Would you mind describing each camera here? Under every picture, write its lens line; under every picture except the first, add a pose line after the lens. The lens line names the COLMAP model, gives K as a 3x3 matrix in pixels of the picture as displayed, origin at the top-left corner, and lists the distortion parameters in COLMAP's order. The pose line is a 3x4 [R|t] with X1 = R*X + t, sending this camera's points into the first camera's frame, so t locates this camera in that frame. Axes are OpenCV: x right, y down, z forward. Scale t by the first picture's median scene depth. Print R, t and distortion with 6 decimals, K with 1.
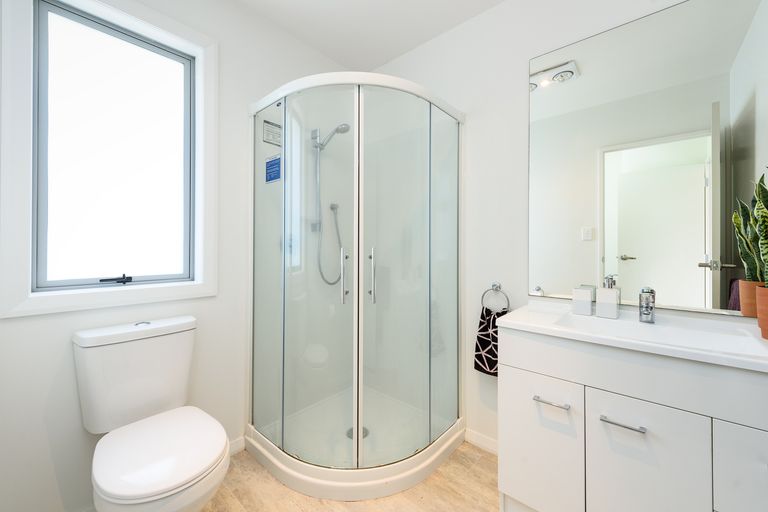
lens RADIAL K [[308.7, 0, 384.7], [0, 308.7, 241.6], [0, 0, 1]] dist [0.001490, 0.000075]
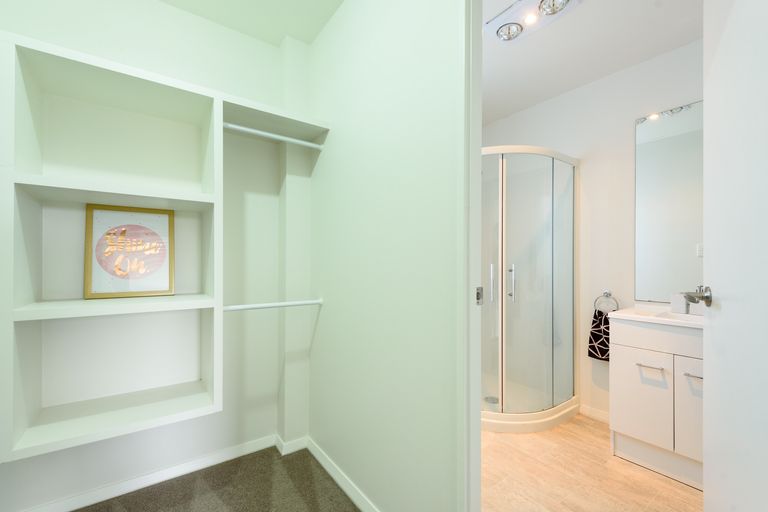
lens RADIAL K [[329.8, 0, 384.0], [0, 329.8, 256.0], [0, 0, 1]] dist [-0.003168, -0.000098]
pose [[0.972209, -0.001872, -0.234107, -0.232558], [0.002230, 0.999997, 0.001266, -0.018385], [0.234104, -0.001753, 0.972210, -0.581176]]
